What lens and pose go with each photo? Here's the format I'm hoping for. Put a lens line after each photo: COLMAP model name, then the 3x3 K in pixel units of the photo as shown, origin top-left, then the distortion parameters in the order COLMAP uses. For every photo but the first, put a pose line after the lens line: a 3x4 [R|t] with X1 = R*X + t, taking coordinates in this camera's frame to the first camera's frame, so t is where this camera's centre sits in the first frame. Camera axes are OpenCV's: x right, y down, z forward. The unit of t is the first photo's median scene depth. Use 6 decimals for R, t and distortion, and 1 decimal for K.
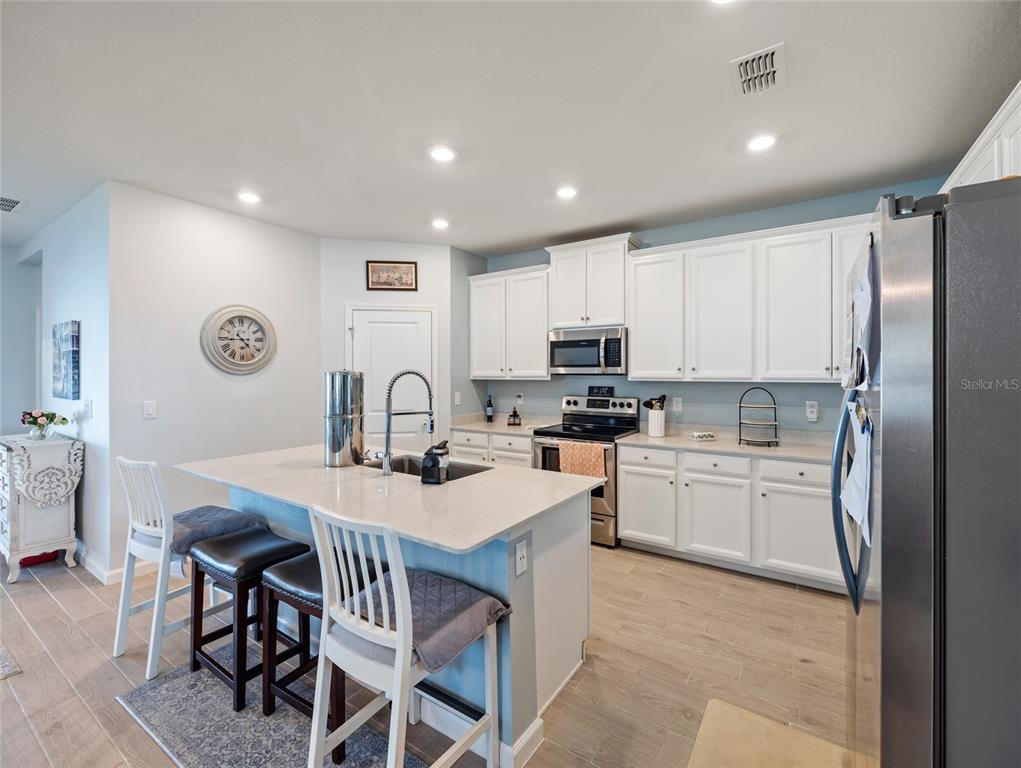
lens RADIAL K [[445.9, 0, 509.4], [0, 445.9, 374.2], [0, 0, 1]] dist [-0.001877, -0.000068]
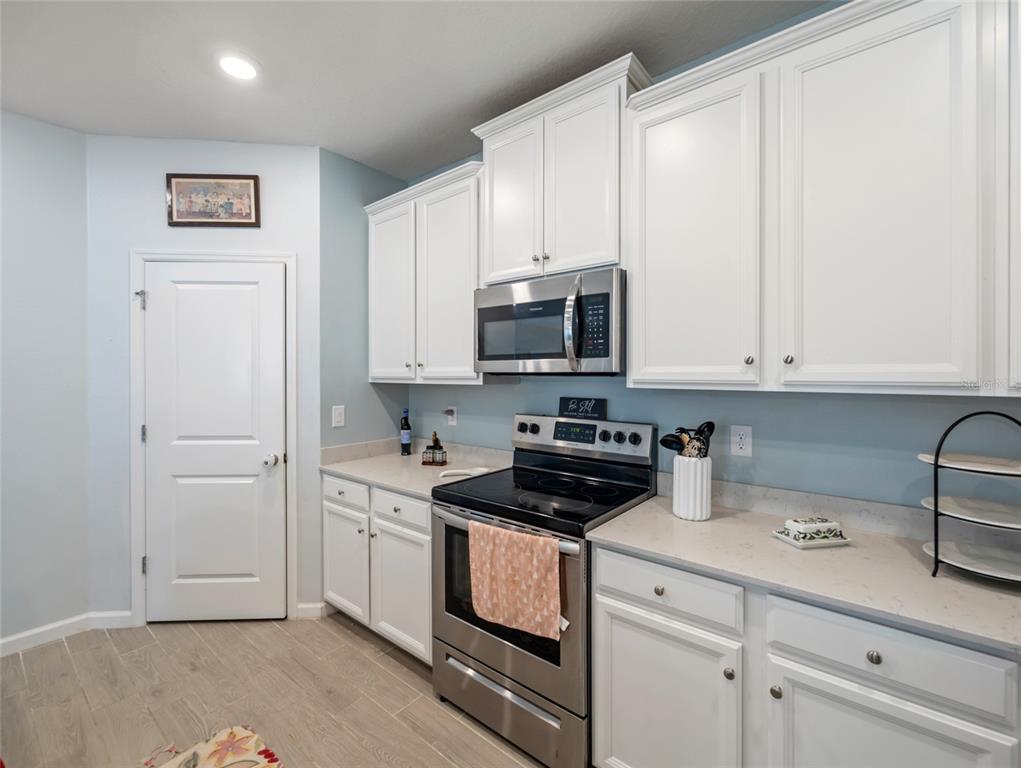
lens RADIAL K [[445.9, 0, 509.9], [0, 445.9, 375.1], [0, 0, 1]] dist [-0.001877, -0.000068]
pose [[0.995594, 0.000928, -0.093762, 0.187493], [-0.000772, 0.999998, 0.001703, 0.000803], [0.093763, -0.001623, 0.995593, 0.532656]]
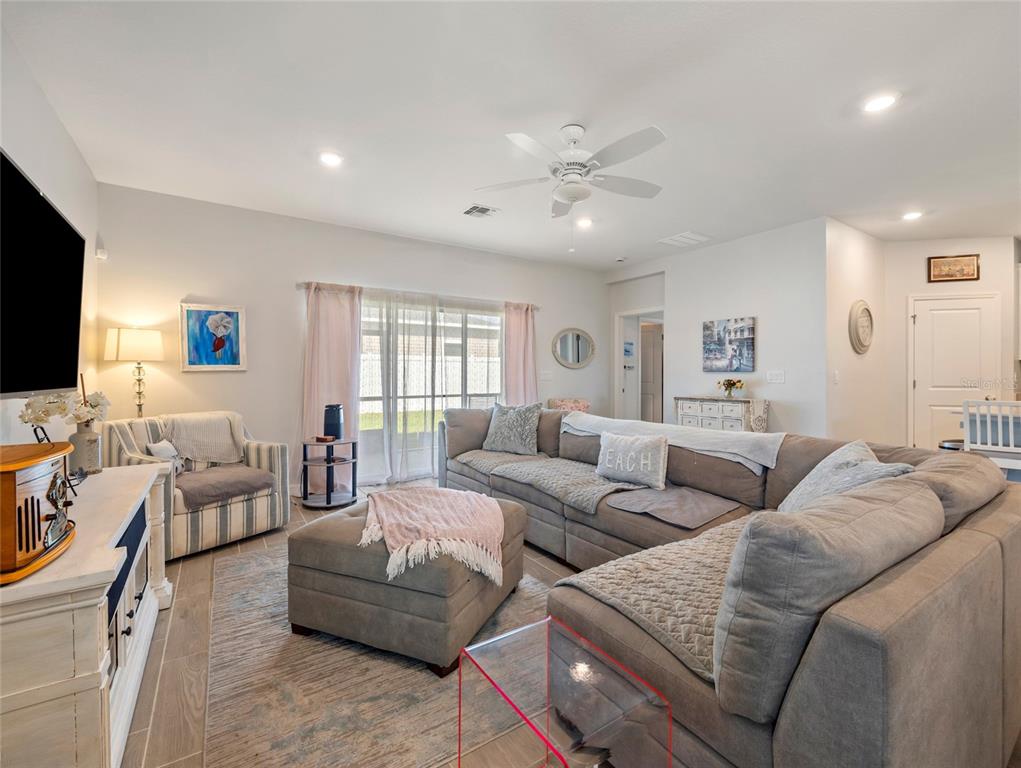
lens RADIAL K [[445.9, 0, 508.5], [0, 445.9, 377.1], [0, 0, 1]] dist [-0.001877, -0.000068]
pose [[0.923778, 0.001013, -0.382928, -0.995266], [-0.000766, 0.999999, 0.000798, 0.065016], [0.382929, -0.000444, 0.923778, -0.551689]]
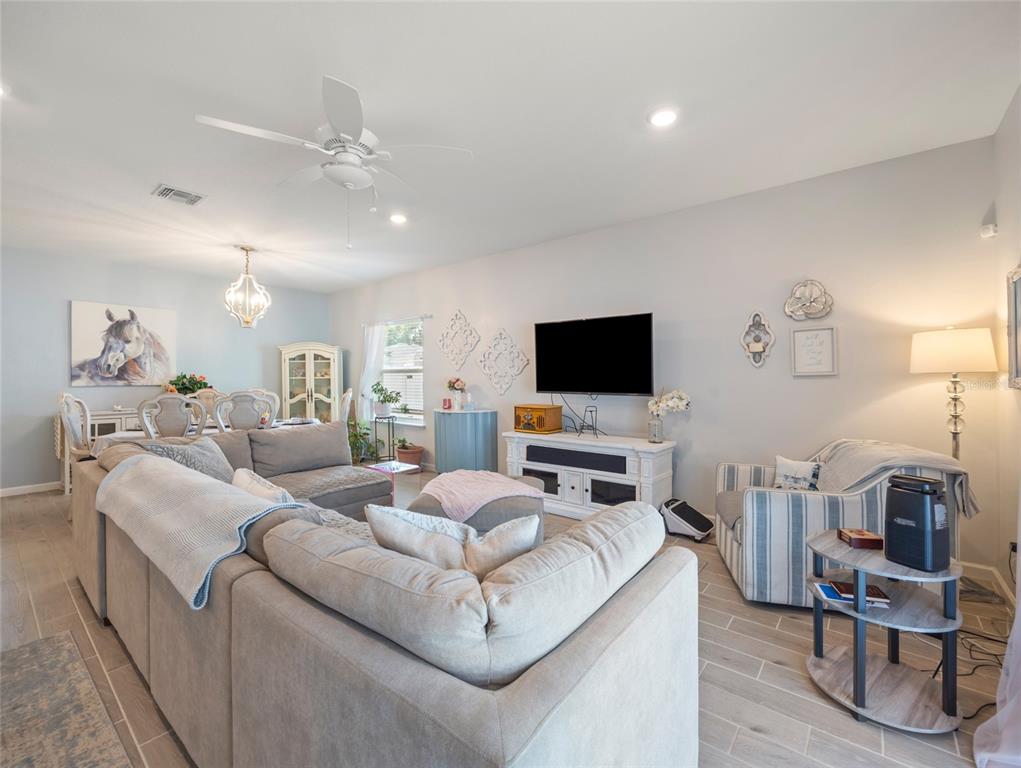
lens RADIAL K [[445.9, 0, 519.8], [0, 445.9, 376.6], [0, 0, 1]] dist [-0.001877, -0.000068]
pose [[-0.996275, 0.005244, 0.086077, -1.456544], [0.005799, 0.999964, 0.006198, 0.030996], [-0.086042, 0.006674, -0.996269, 0.736587]]
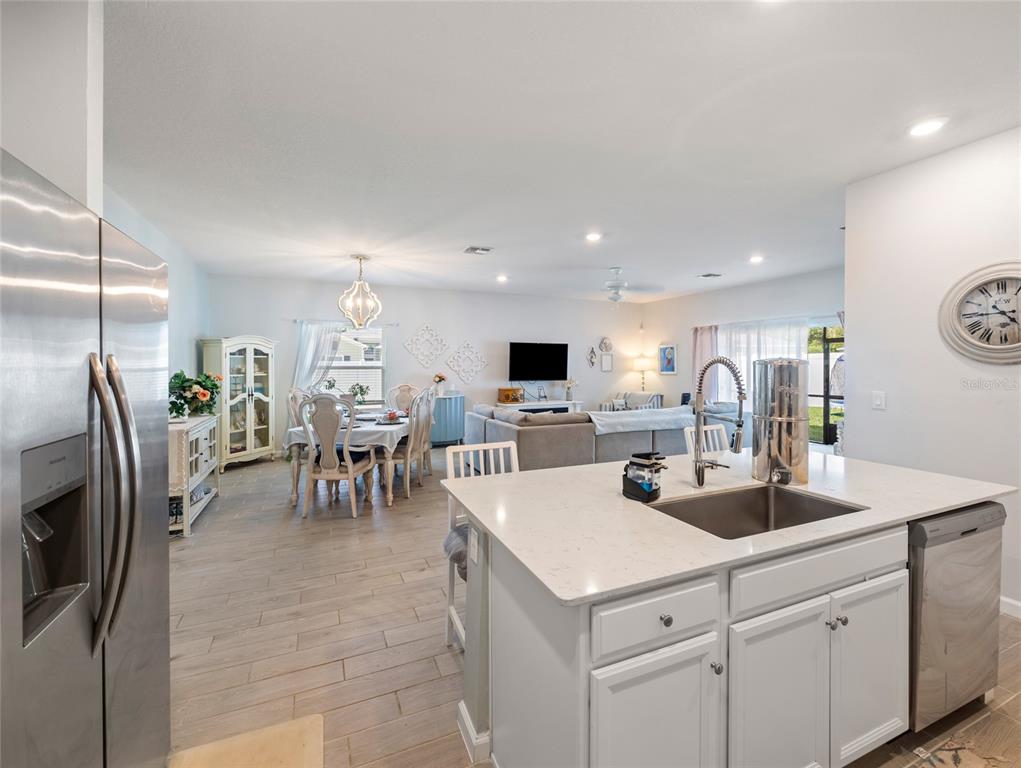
lens RADIAL K [[445.9, 0, 519.6], [0, 445.9, 368.1], [0, 0, 1]] dist [-0.001877, -0.000068]
pose [[-0.517191, 0.006060, -0.855848, 0.350134], [-0.001827, 0.999965, 0.008185, 0.002812], [0.855868, 0.005797, -0.517162, 0.680969]]
